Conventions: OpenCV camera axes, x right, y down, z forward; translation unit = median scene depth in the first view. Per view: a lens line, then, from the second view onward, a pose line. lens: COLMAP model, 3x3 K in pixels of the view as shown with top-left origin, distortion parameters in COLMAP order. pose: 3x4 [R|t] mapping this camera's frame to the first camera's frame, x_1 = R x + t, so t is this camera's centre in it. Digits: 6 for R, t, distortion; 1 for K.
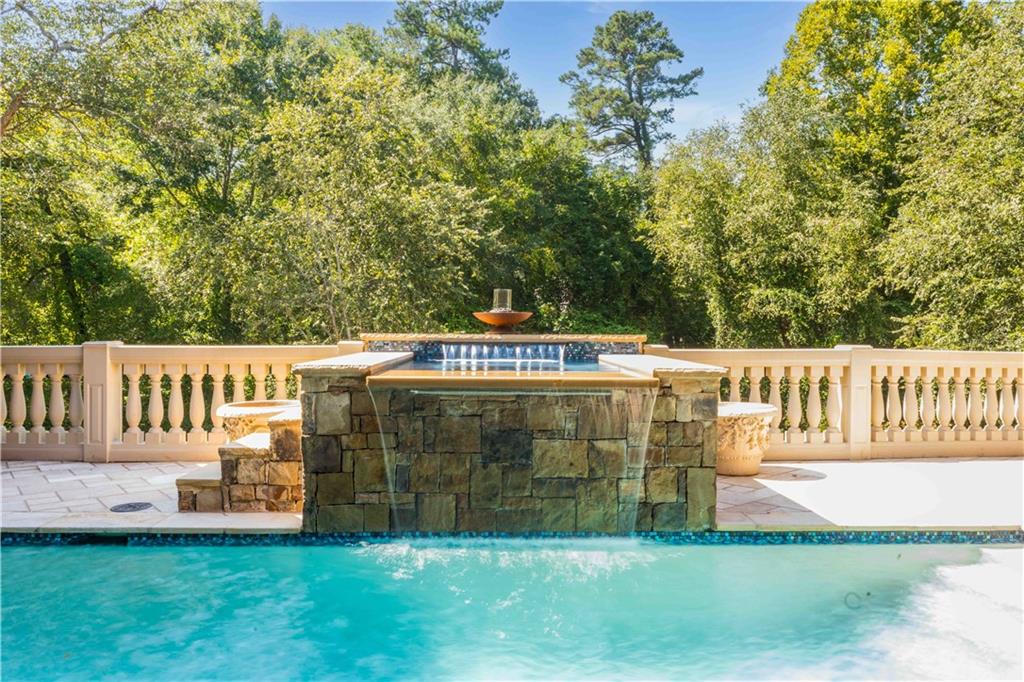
lens RADIAL K [[685.3, 0, 513.1], [0, 685.3, 320.3], [0, 0, 1]] dist [-0.000136, 0.001383]
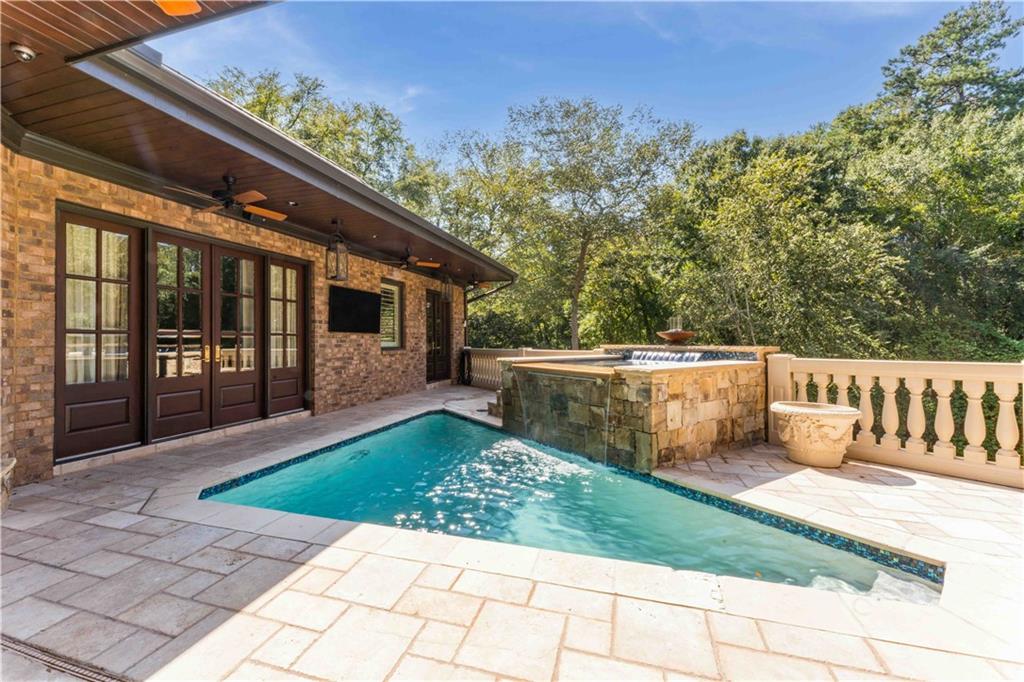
lens RADIAL K [[408.8, 0, 512.0], [0, 408.8, 341.0], [0, 0, 1]] dist [-0.000295, -0.000201]
pose [[0.543070, -0.008028, -0.839649, 0.885171], [0.019453, 0.999806, 0.003022, 0.001048], [0.839462, -0.017975, 0.543121, 0.258827]]
